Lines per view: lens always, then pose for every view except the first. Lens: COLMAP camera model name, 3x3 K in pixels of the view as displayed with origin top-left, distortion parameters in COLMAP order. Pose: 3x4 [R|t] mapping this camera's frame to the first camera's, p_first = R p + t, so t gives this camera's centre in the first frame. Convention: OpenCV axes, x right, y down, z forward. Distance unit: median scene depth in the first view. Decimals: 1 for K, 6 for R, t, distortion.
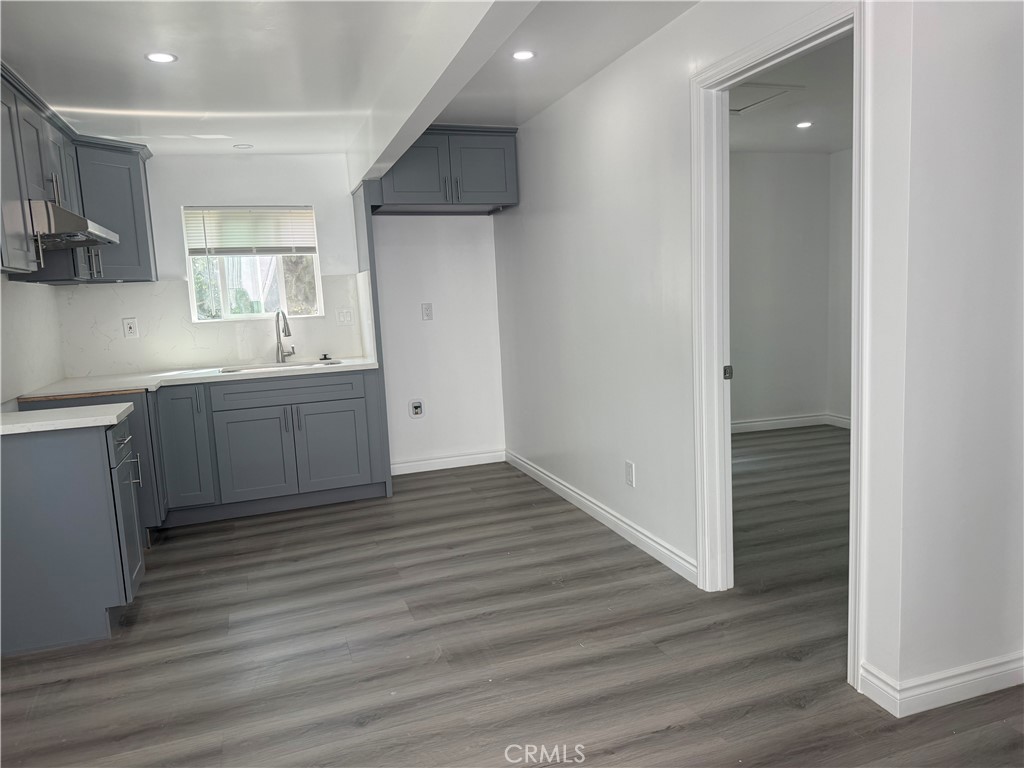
lens RADIAL K [[714.3, 0, 506.7], [0, 714.3, 377.2], [0, 0, 1]] dist [0.114864, -0.170754]
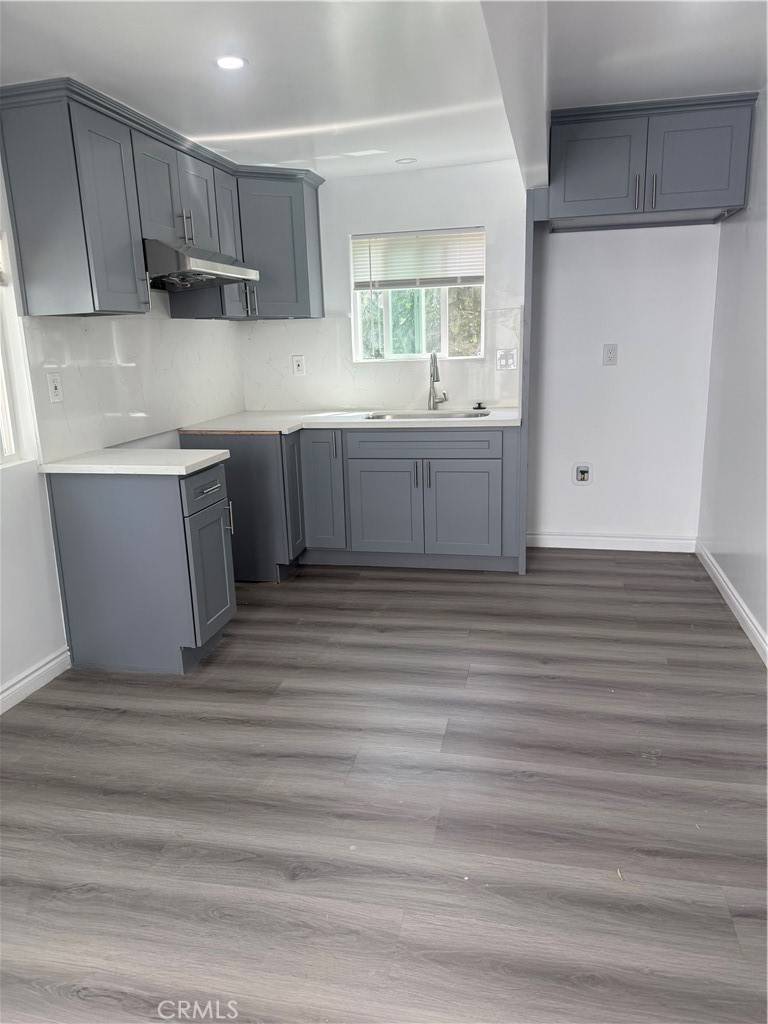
lens RADIAL K [[714.3, 0, 382.6], [0, 714.3, 513.0], [0, 0, 1]] dist [0.114864, -0.170754]
pose [[0.848393, 0.149517, -0.507812, 0.132407], [-0.069956, 0.982537, 0.172418, -0.048527], [0.524724, -0.110753, 0.844037, 0.197953]]
